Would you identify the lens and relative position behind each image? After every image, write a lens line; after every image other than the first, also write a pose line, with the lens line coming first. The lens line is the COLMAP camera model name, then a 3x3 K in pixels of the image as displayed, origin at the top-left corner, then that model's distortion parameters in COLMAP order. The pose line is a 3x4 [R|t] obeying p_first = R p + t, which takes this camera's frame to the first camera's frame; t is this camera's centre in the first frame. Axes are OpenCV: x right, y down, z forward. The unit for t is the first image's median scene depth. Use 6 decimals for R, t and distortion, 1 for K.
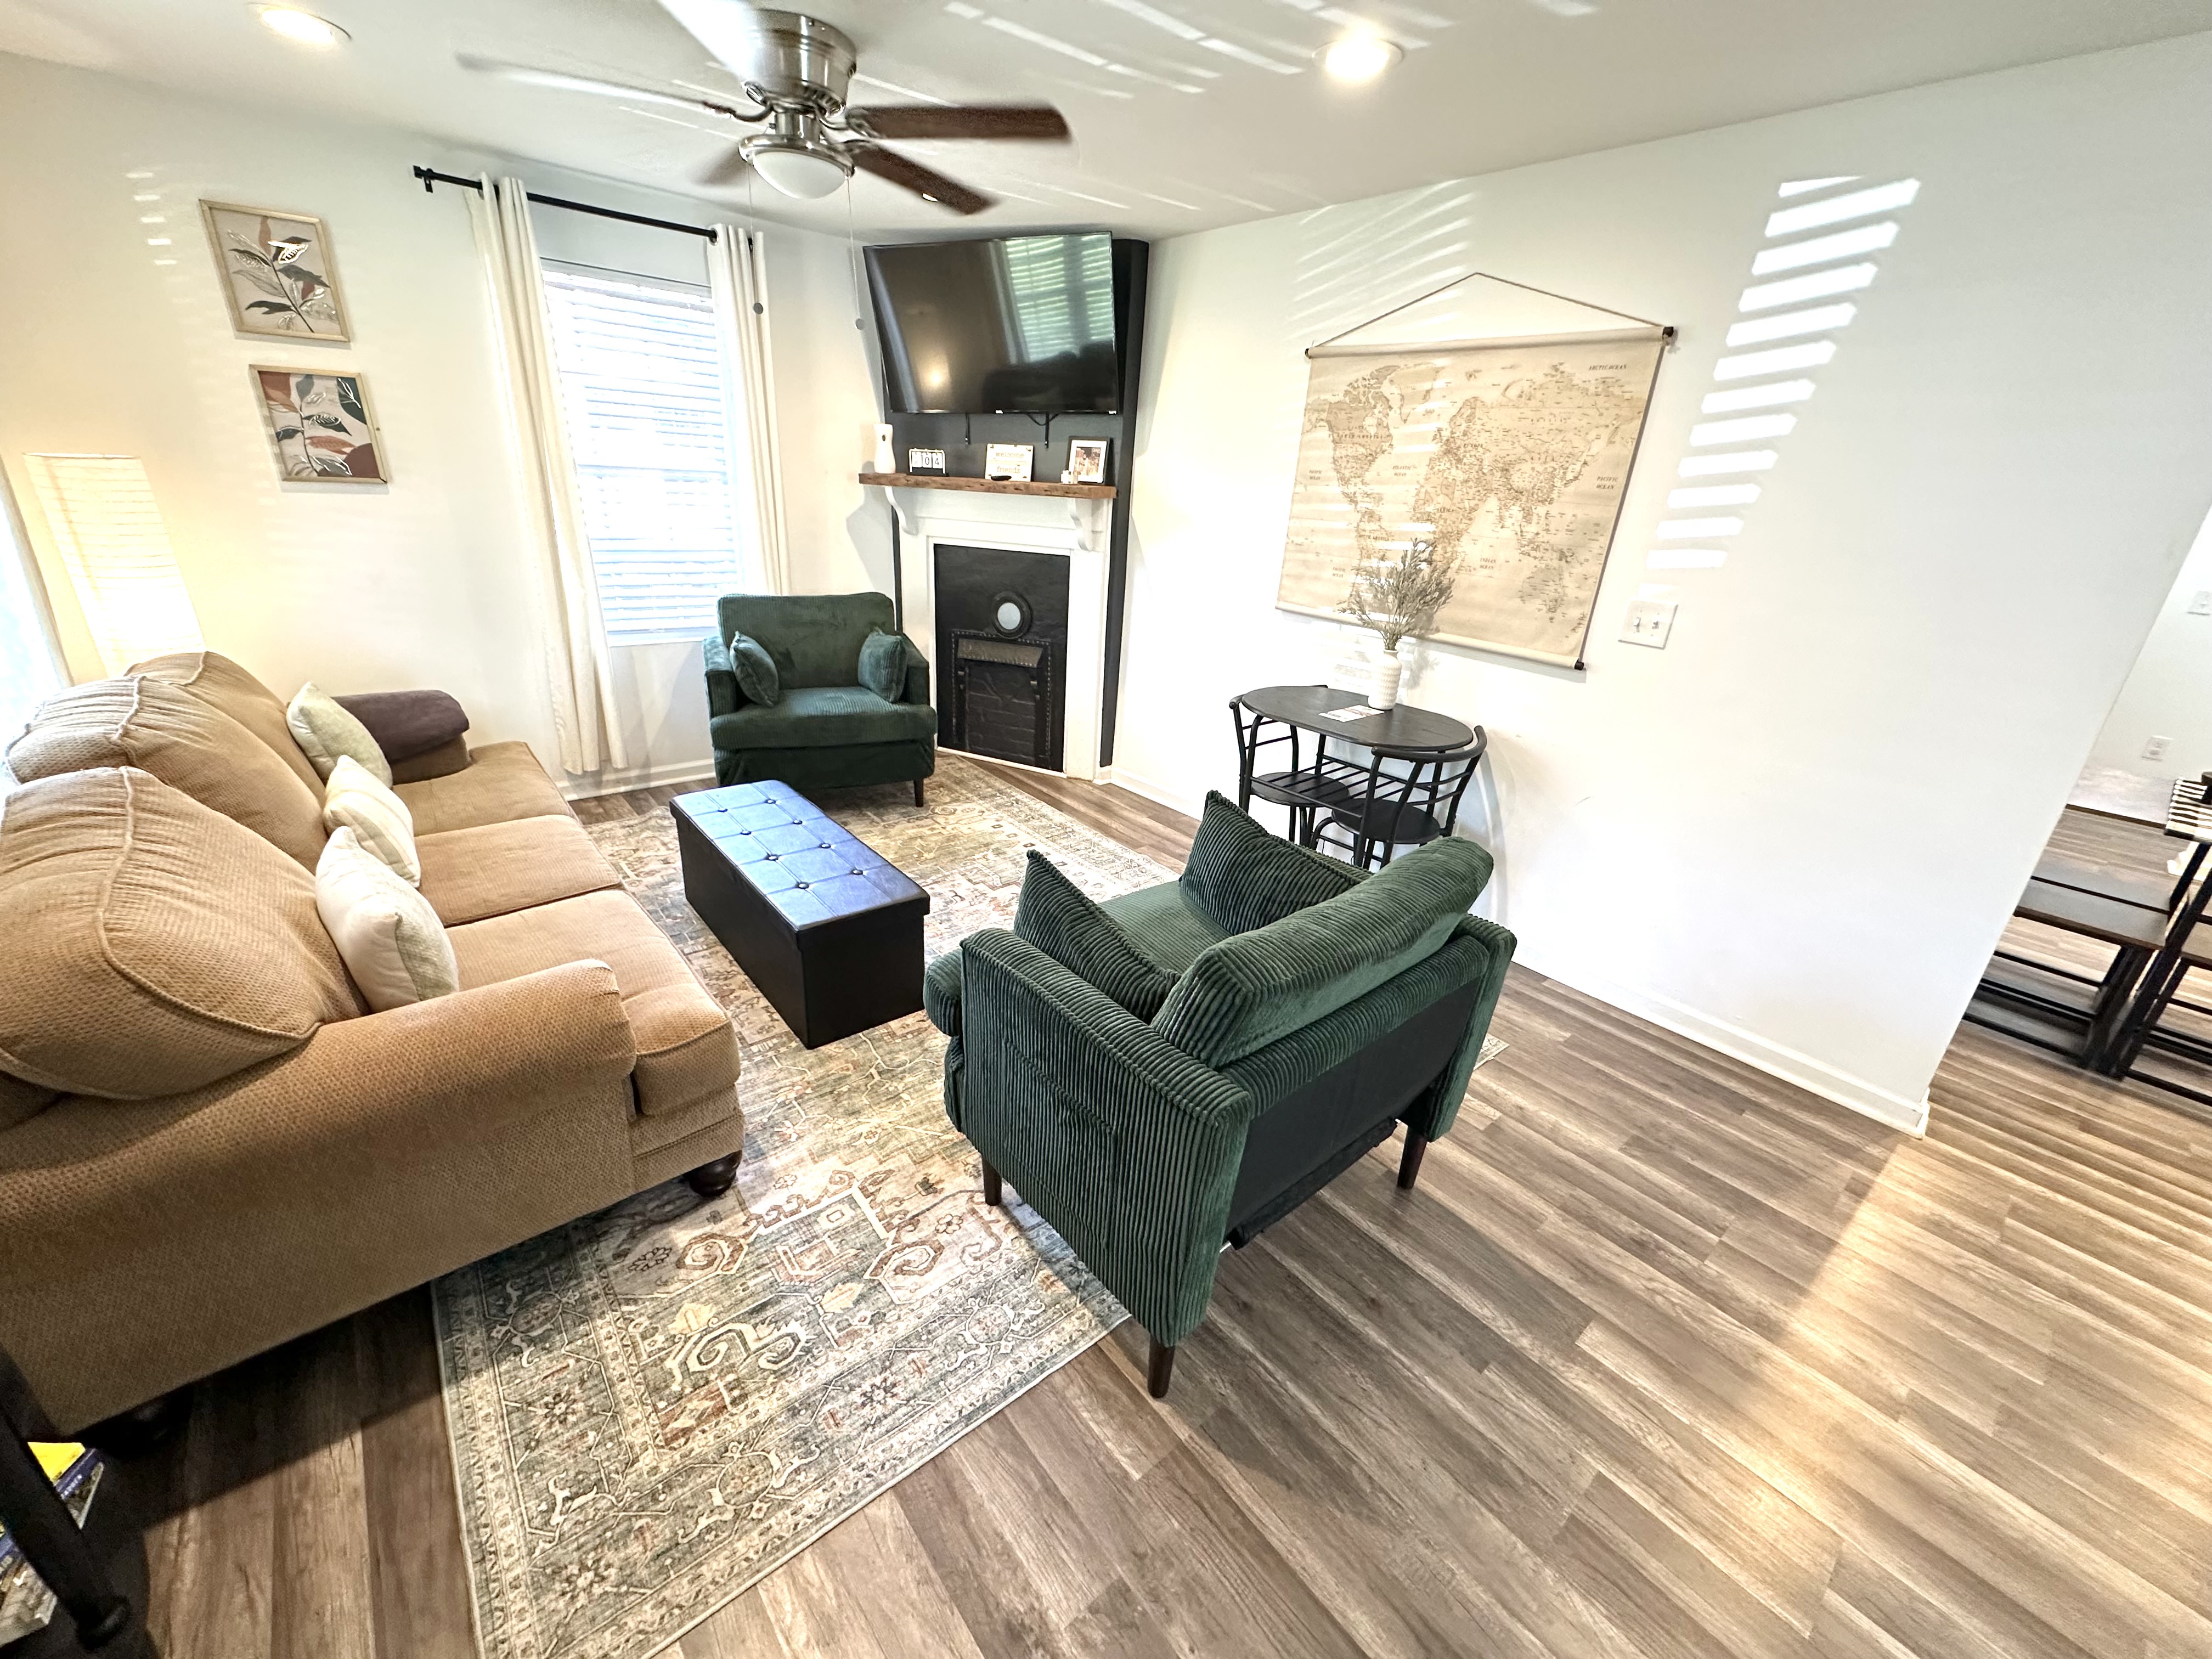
lens RADIAL K [[883.5, 0, 1106.0], [0, 883.5, 829.5], [0, 0, 1]] dist [-0.000072, 0.000151]
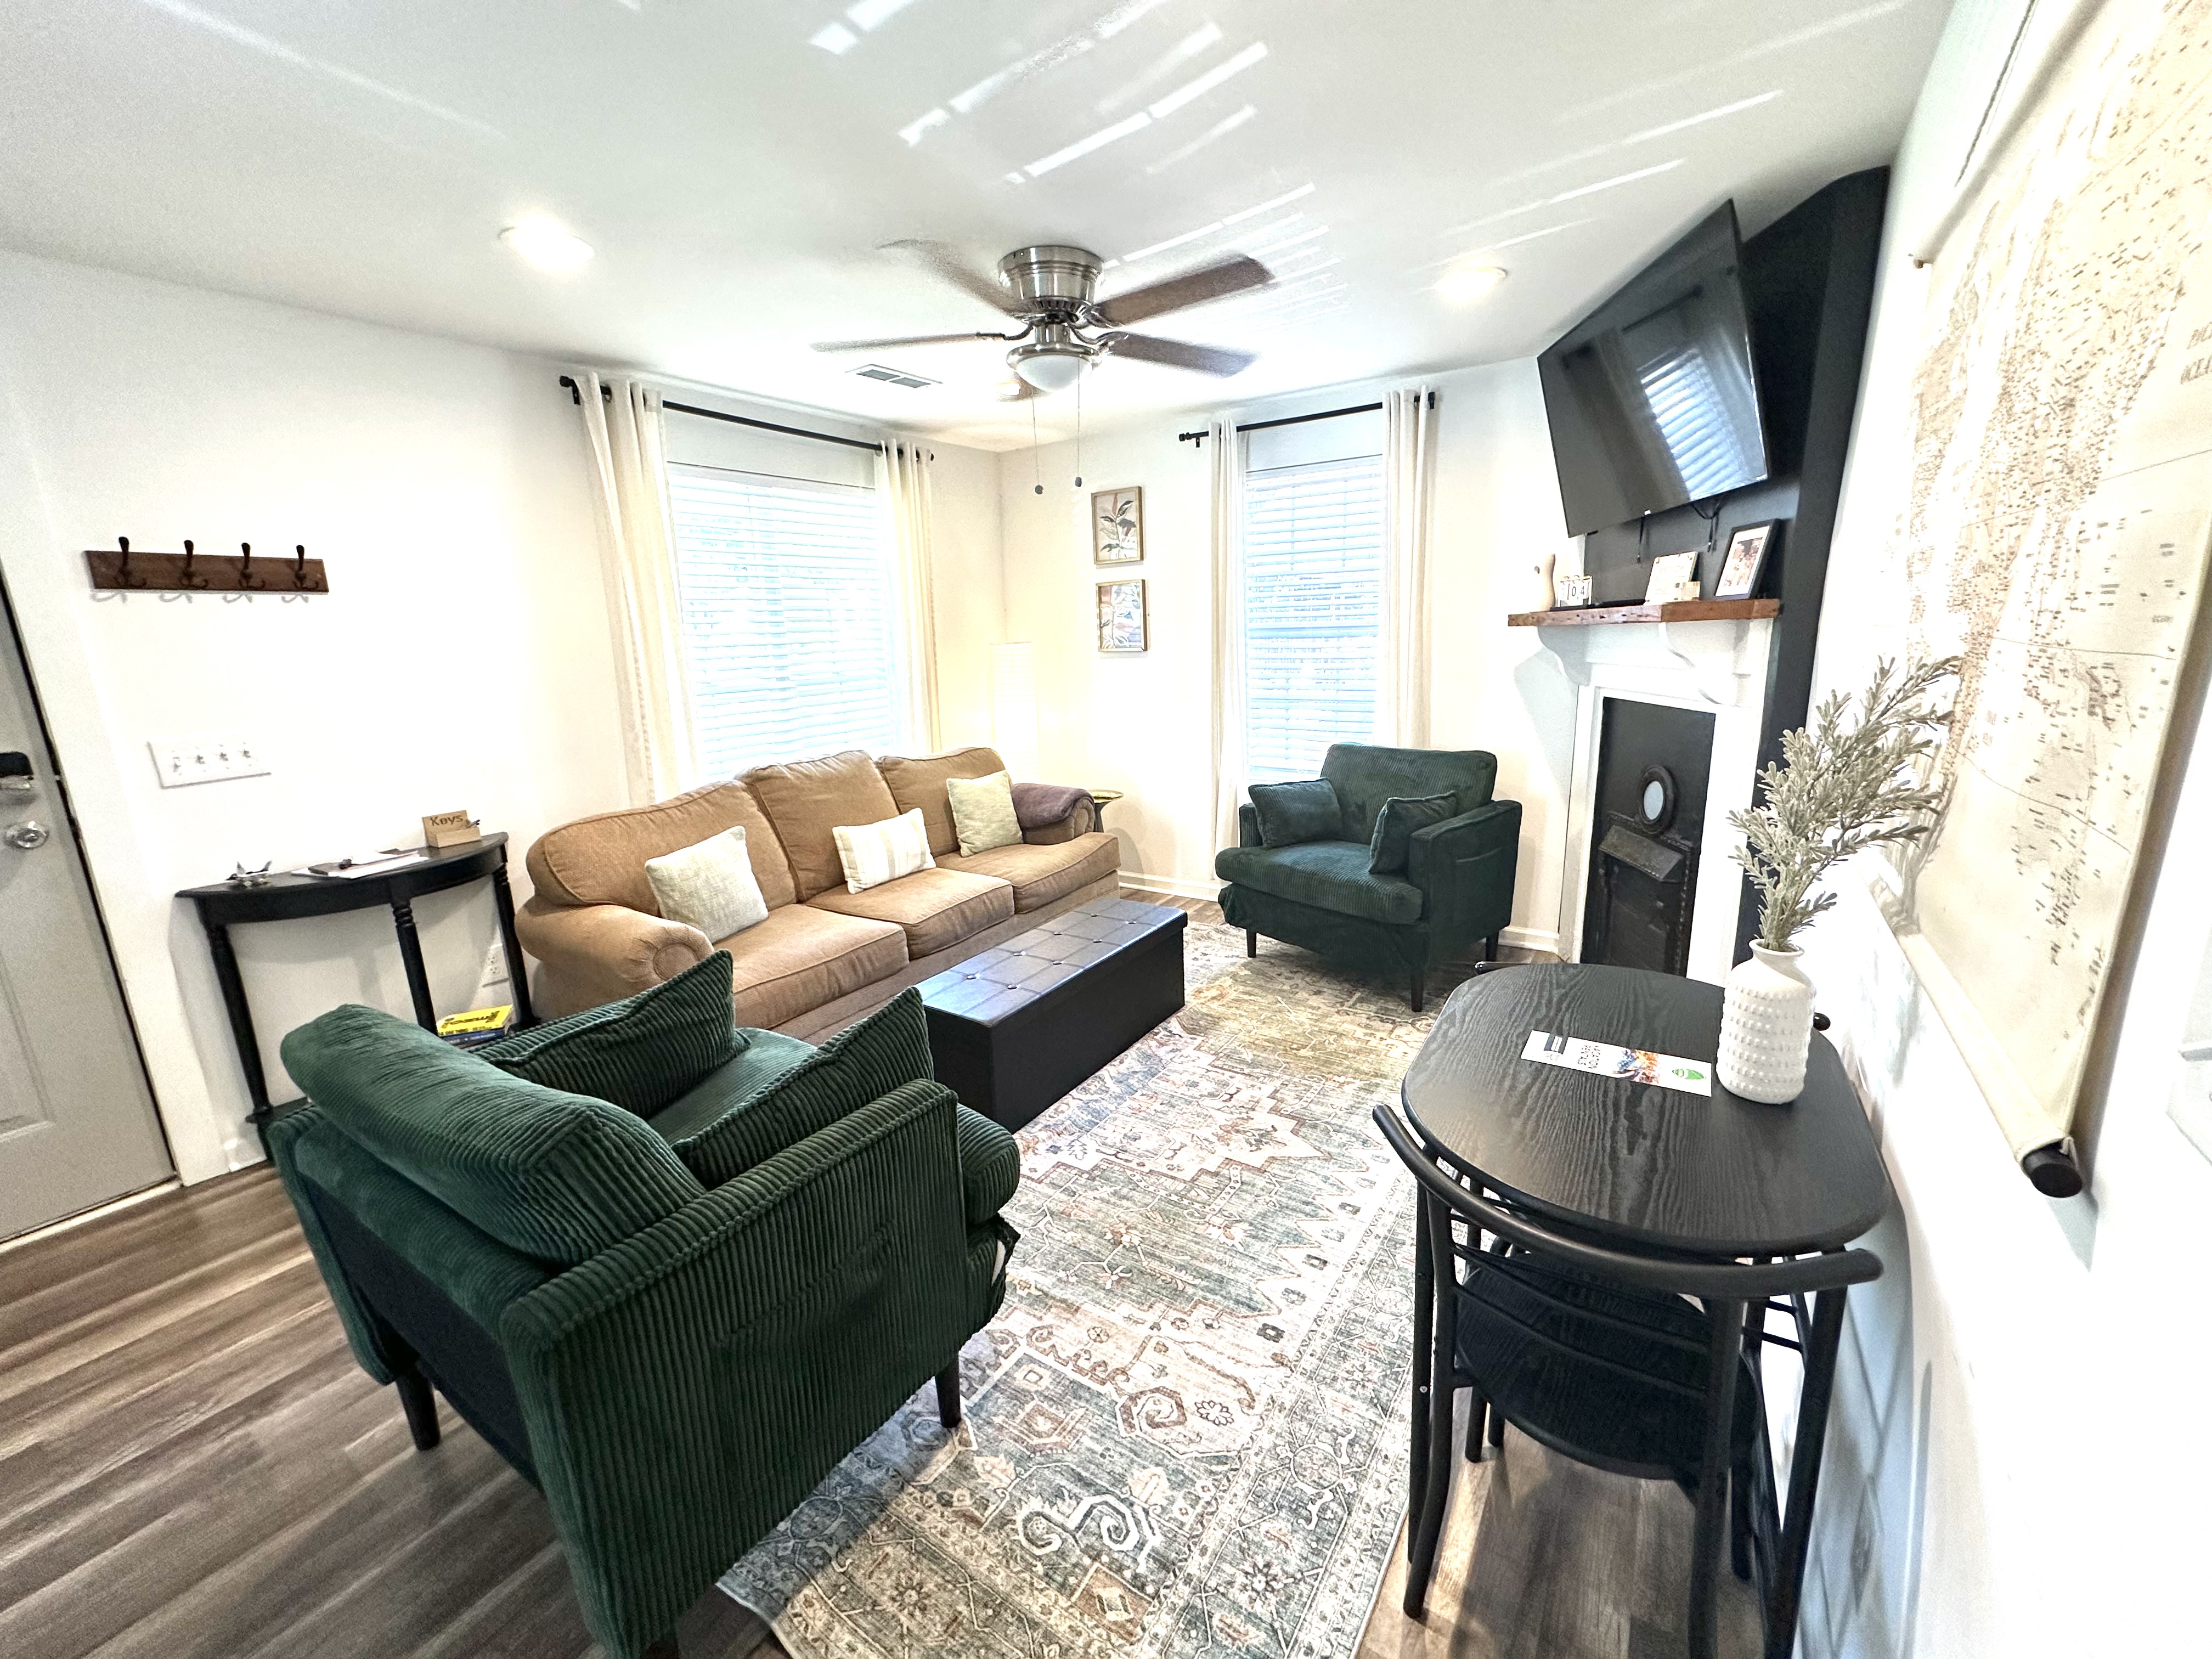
lens RADIAL K [[883.5, 0, 1106.0], [0, 883.5, 829.5], [0, 0, 1]] dist [-0.000072, 0.000151]
pose [[0.276021, 0.142697, -0.950500, 0.475242], [-0.316576, 0.947234, 0.050275, -0.142263], [0.907520, 0.287028, 0.306631, 0.492450]]
